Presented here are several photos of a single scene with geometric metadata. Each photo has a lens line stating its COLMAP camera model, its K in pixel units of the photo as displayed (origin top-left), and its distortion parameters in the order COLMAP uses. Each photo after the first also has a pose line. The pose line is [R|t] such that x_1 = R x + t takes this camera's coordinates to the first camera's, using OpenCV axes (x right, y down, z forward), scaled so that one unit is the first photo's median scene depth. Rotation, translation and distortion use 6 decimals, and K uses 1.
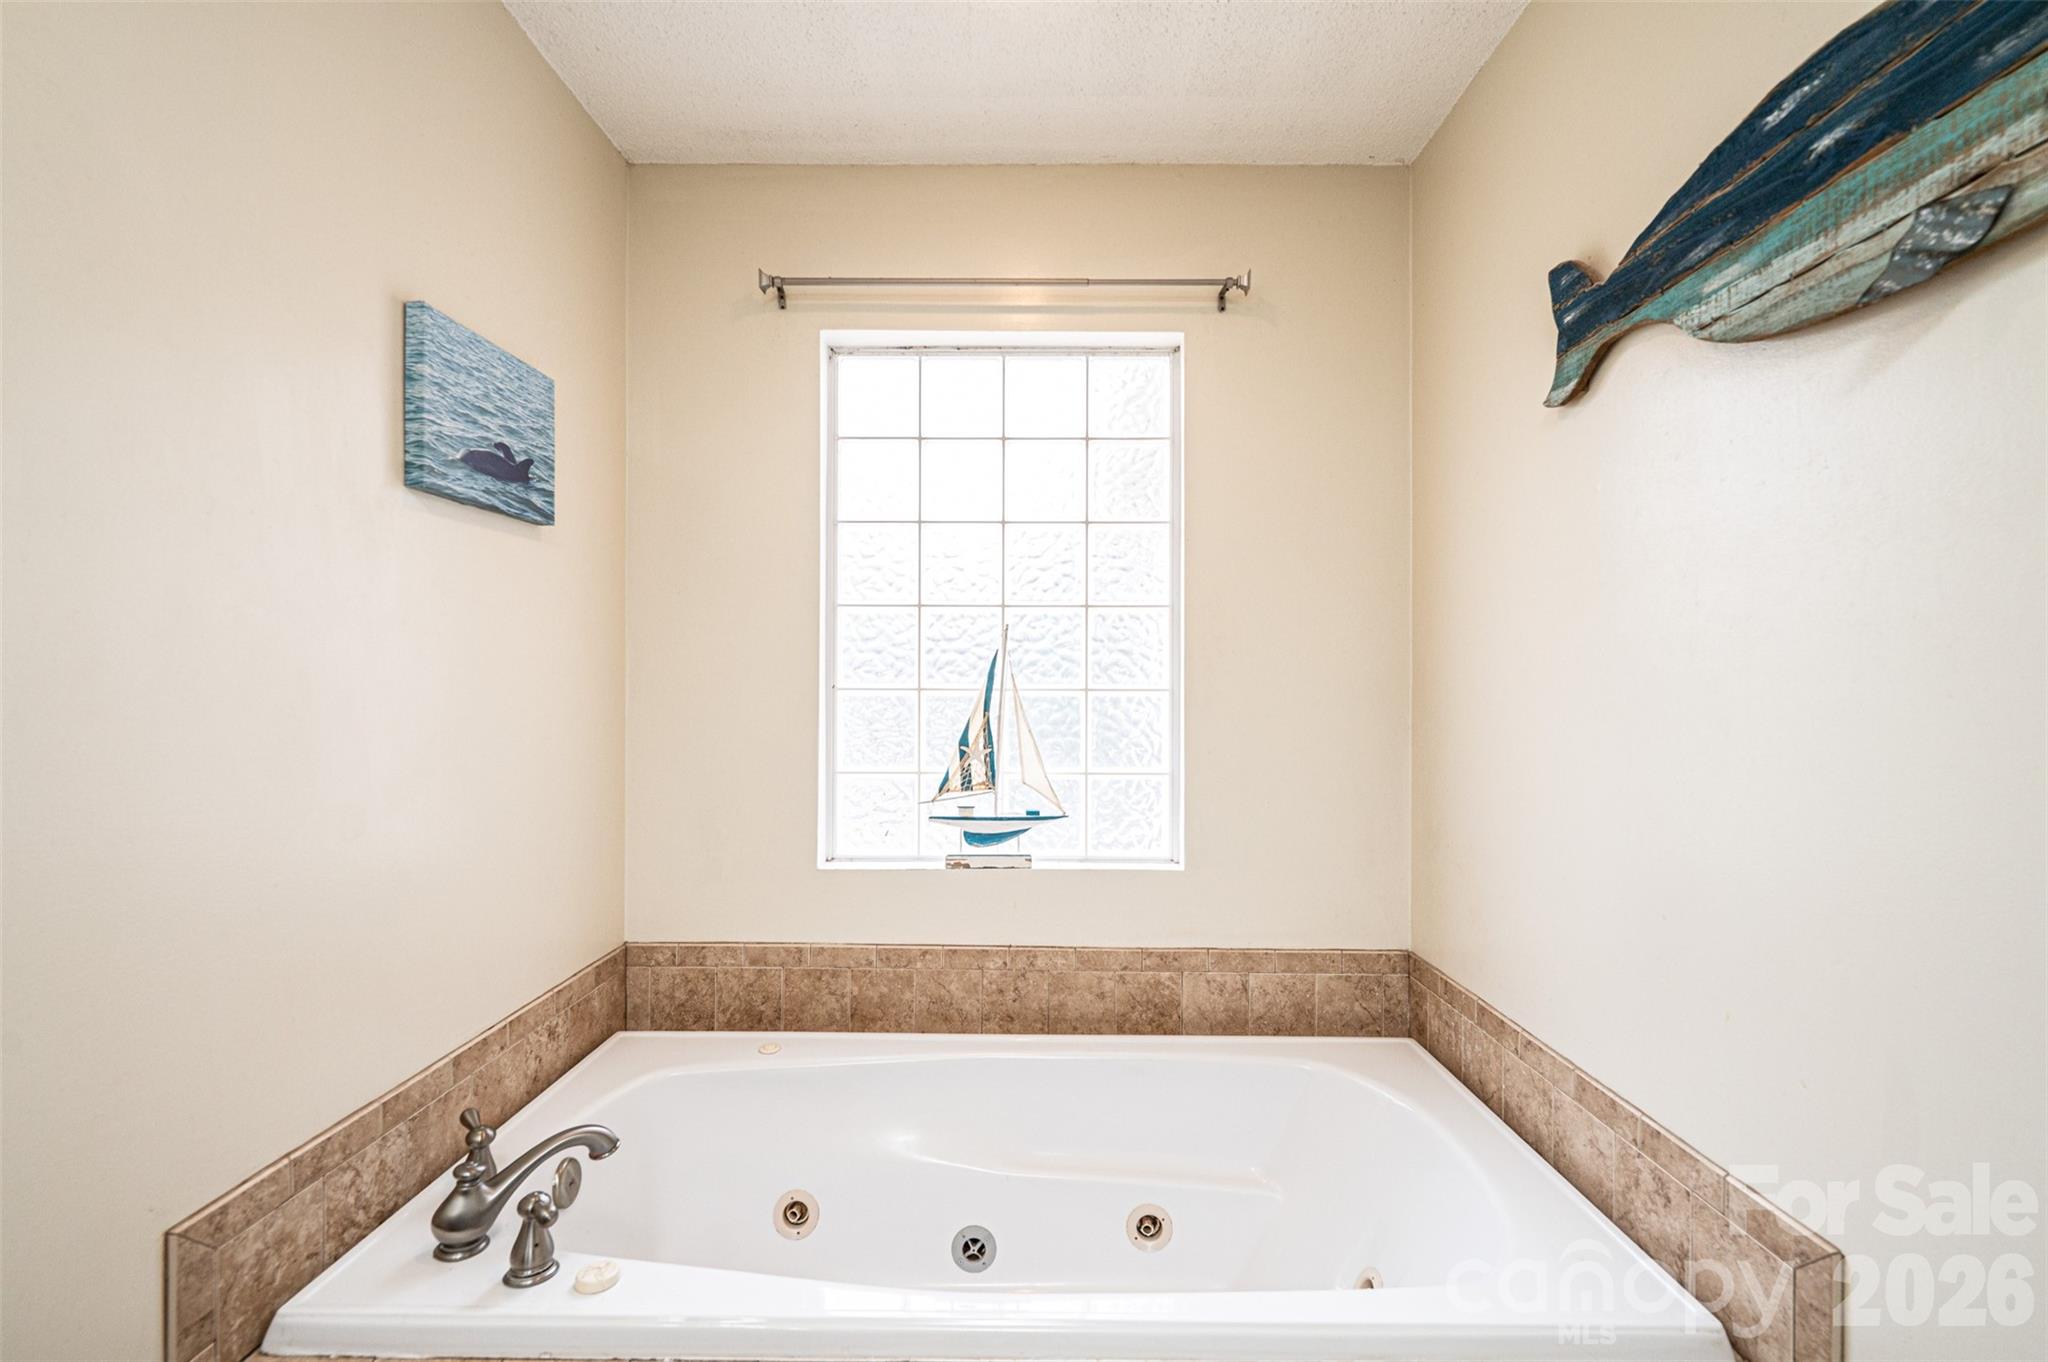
lens RADIAL K [[873.3, 0, 1024.0], [0, 873.3, 684.8], [0, 0, 1]] dist [-0.000448, 0.000297]
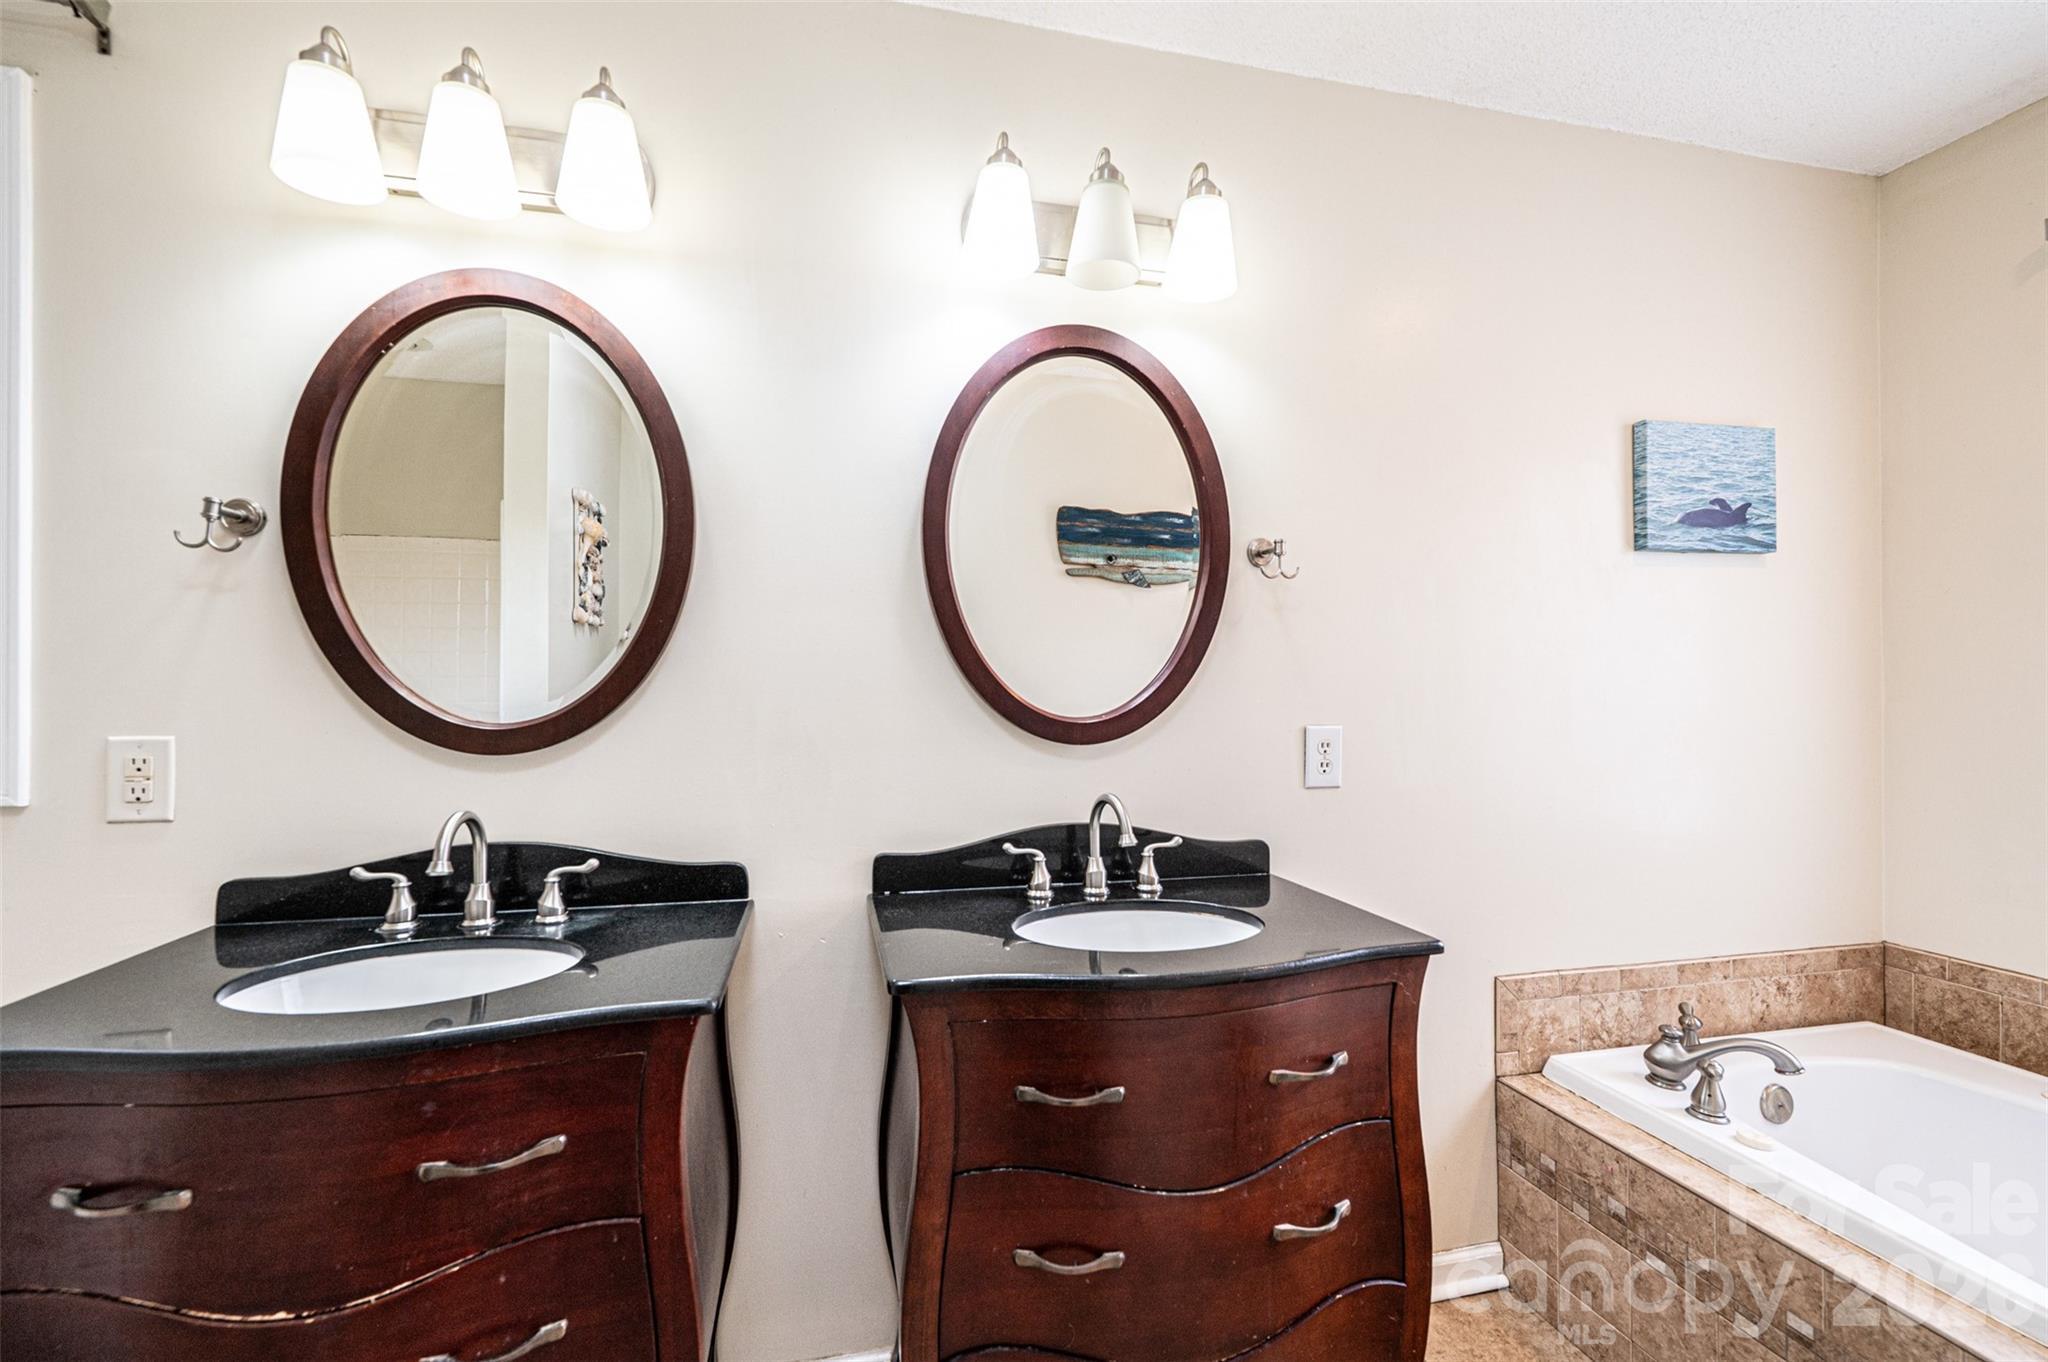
lens RADIAL K [[873.3, 0, 1023.4], [0, 873.3, 683.3], [0, 0, 1]] dist [-0.000448, 0.000297]
pose [[0.230242, -0.008931, -0.973092, 0.429562], [0.002026, 0.999960, -0.008698, 0.002018], [0.973131, 0.000031, 0.230251, -0.295027]]
